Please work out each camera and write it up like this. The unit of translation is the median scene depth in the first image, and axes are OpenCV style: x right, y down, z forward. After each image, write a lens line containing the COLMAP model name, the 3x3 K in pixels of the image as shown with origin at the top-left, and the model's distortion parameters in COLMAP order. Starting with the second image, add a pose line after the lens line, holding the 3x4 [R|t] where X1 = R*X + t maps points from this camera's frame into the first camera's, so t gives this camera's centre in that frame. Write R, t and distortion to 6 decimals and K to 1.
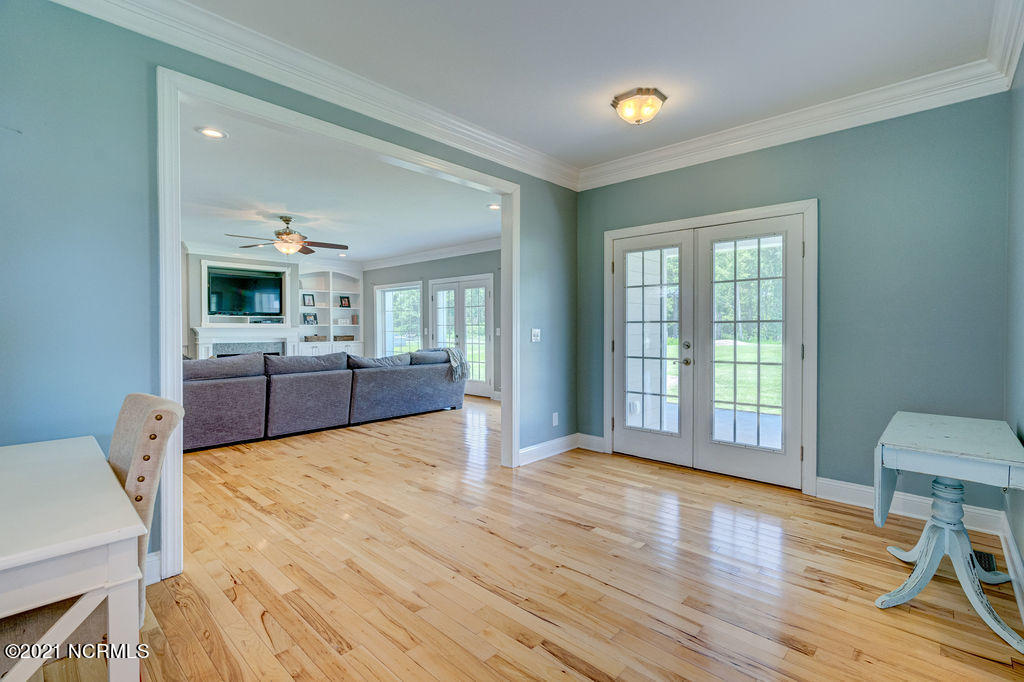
lens RADIAL K [[465.2, 0, 513.2], [0, 465.2, 334.8], [0, 0, 1]] dist [-0.010830, -0.000870]
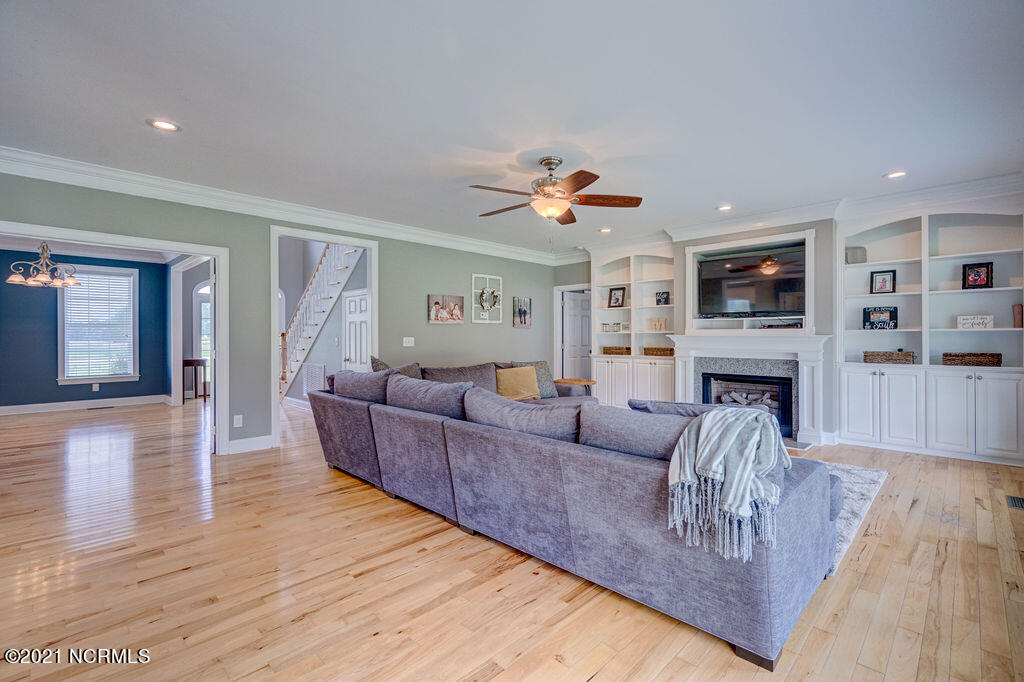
lens RADIAL K [[465.2, 0, 507.6], [0, 465.2, 342.7], [0, 0, 1]] dist [-0.010830, -0.000870]
pose [[-0.032694, 0.010713, -0.999408, 0.088460], [-0.013230, 0.999850, 0.011150, -0.007875], [0.999378, 0.013586, -0.032547, 0.624394]]
